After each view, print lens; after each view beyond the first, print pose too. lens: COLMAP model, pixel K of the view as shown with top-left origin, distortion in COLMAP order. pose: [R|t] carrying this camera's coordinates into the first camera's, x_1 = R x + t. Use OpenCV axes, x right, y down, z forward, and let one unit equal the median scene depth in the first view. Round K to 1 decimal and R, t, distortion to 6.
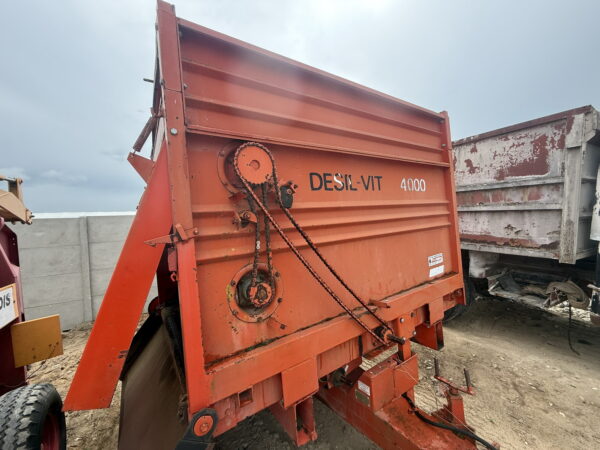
lens RADIAL K [[239.6, 0, 301.3], [0, 239.6, 224.7], [0, 0, 1]] dist [0.001403, -0.000372]
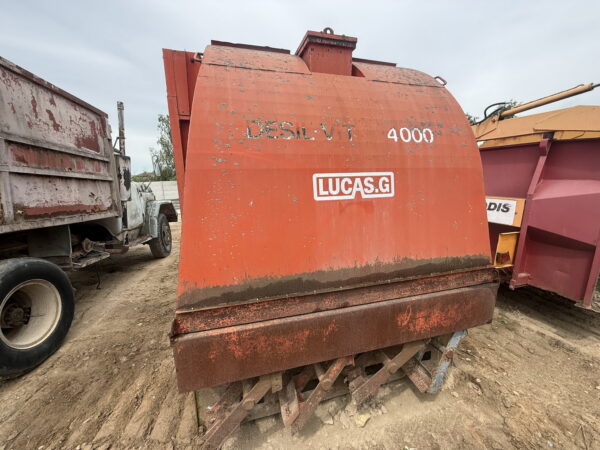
lens RADIAL K [[239.6, 0, 298.5], [0, 239.6, 225.6], [0, 0, 1]] dist [0.001403, -0.000372]
pose [[-0.948968, 0.033287, 0.313611, -0.450036], [0.092908, 0.979791, 0.177139, 0.052713], [-0.301377, 0.197237, -0.932882, 2.197925]]
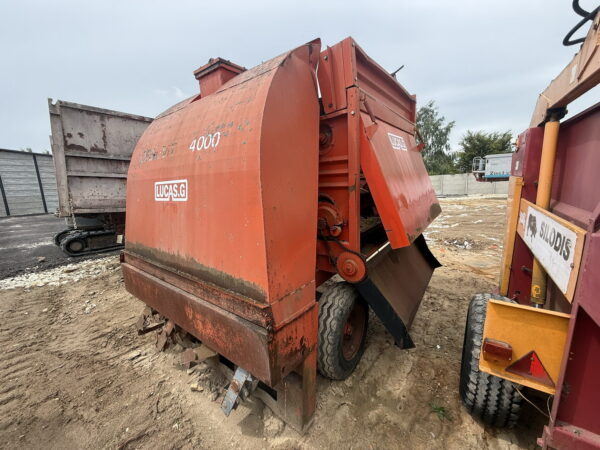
lens RADIAL K [[239.6, 0, 298.1], [0, 239.6, 224.5], [0, 0, 1]] dist [0.001403, -0.000372]
pose [[-0.331653, -0.074162, 0.940482, -1.271038], [0.074514, 0.991732, 0.104480, 0.131862], [-0.940454, 0.104730, -0.323385, 1.451149]]
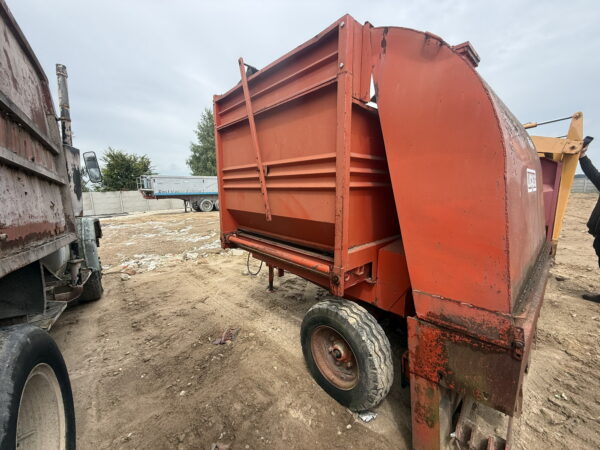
lens RADIAL K [[239.6, 0, 296.2], [0, 239.6, 228.7], [0, 0, 1]] dist [0.001403, -0.000372]
pose [[-0.984224, 0.121484, -0.128625, 0.379614], [0.097506, 0.979076, 0.178616, 0.024235], [0.147633, 0.163256, -0.975475, 2.170796]]
